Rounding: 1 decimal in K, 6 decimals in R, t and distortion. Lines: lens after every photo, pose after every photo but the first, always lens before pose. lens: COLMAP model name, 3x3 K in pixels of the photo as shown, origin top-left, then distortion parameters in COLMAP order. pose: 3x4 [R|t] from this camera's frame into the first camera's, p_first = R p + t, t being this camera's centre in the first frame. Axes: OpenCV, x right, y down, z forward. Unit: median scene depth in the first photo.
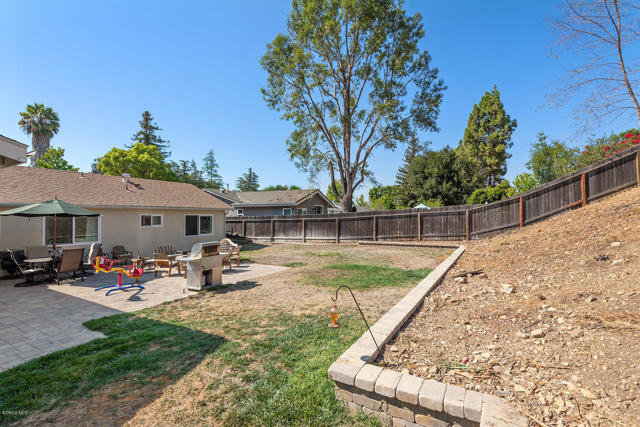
lens RADIAL K [[292.0, 0, 320.0], [0, 292.0, 213.5], [0, 0, 1]] dist [0.023357, 0.000125]
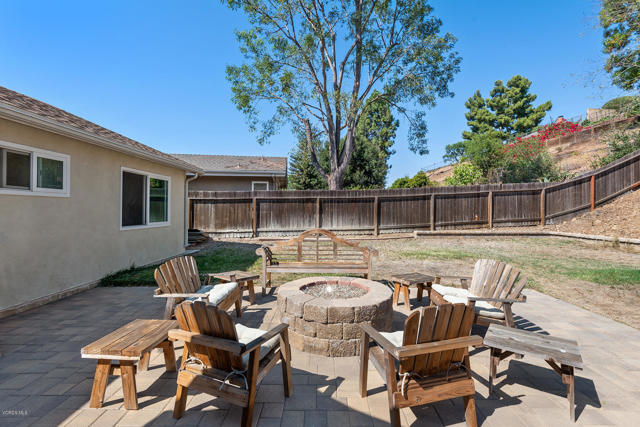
lens RADIAL K [[289.8, 0, 308.9], [0, 289.8, 211.1], [0, 0, 1]] dist [0.002432, -0.006665]
pose [[0.871100, 0.008461, 0.491034, -0.411130], [-0.015278, 0.999835, 0.009875, 0.047137], [-0.490869, -0.016104, 0.871085, 0.542558]]
